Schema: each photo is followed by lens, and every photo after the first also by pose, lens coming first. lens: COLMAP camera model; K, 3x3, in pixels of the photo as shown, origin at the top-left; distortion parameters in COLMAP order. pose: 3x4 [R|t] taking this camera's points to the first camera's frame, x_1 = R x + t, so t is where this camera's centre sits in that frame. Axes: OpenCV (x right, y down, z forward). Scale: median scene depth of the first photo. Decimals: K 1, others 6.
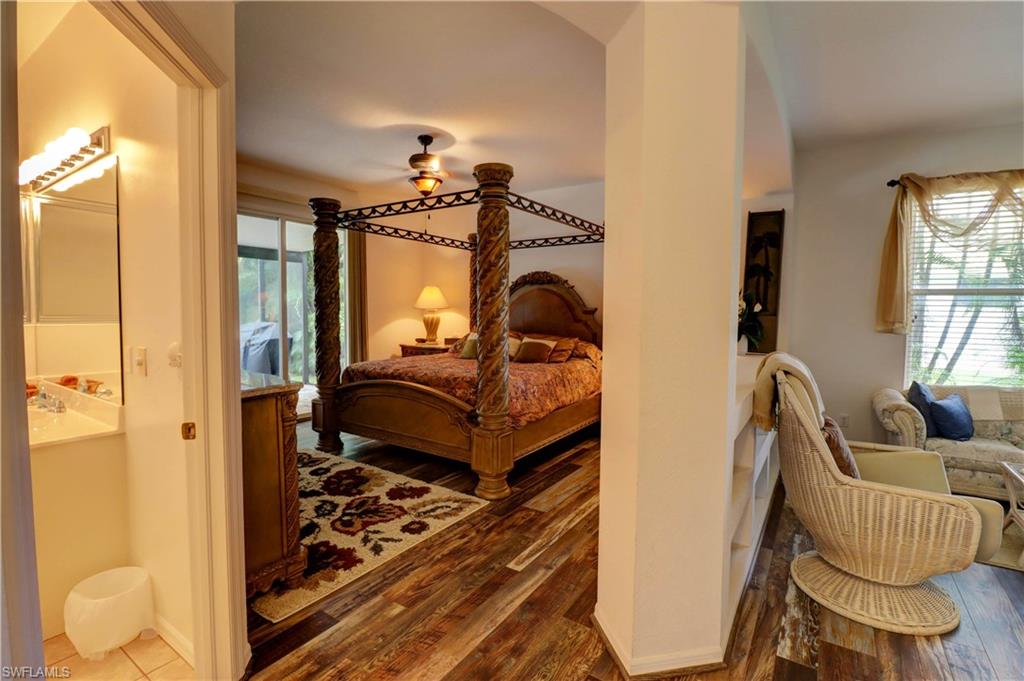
lens RADIAL K [[473.8, 0, 510.1], [0, 473.8, 331.0], [0, 0, 1]] dist [-0.002105, -0.011496]
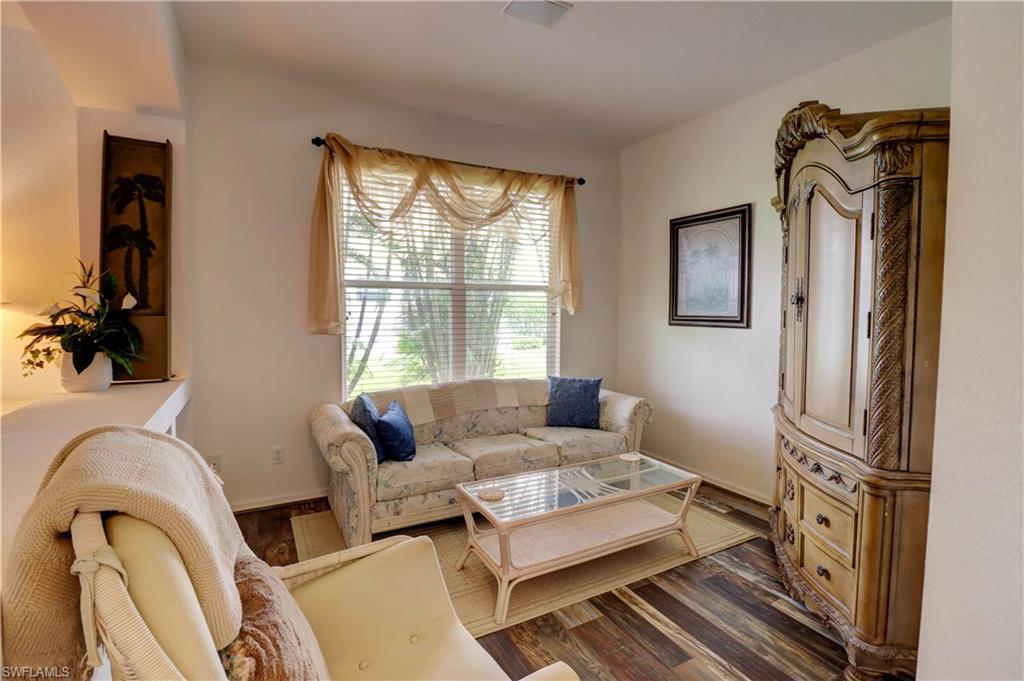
lens RADIAL K [[473.8, 0, 514.3], [0, 473.8, 332.3], [0, 0, 1]] dist [-0.002105, -0.011496]
pose [[0.454809, -0.056032, 0.888825, 0.250679], [0.038378, 0.998325, 0.043298, -0.021202], [-0.889762, 0.014419, 0.456197, 0.361401]]
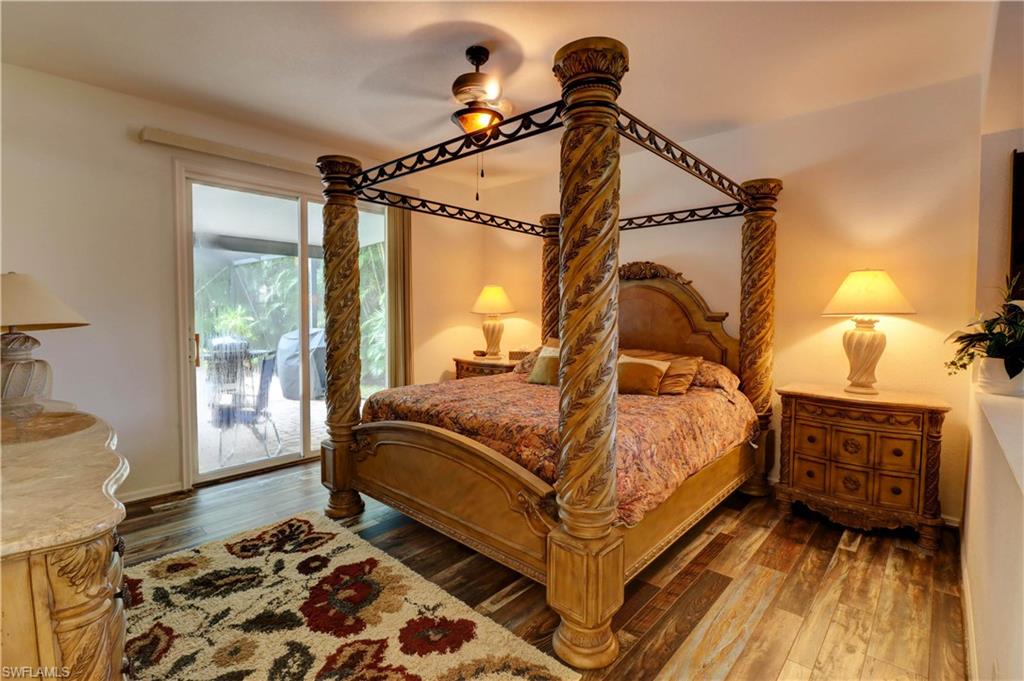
lens RADIAL K [[473.8, 0, 513.5], [0, 473.8, 335.1], [0, 0, 1]] dist [-0.002105, -0.011496]
pose [[0.990255, 0.006151, -0.139131, -0.039461], [-0.006066, 0.999981, 0.001038, -0.020587], [0.139135, -0.000184, 0.990273, 0.387835]]
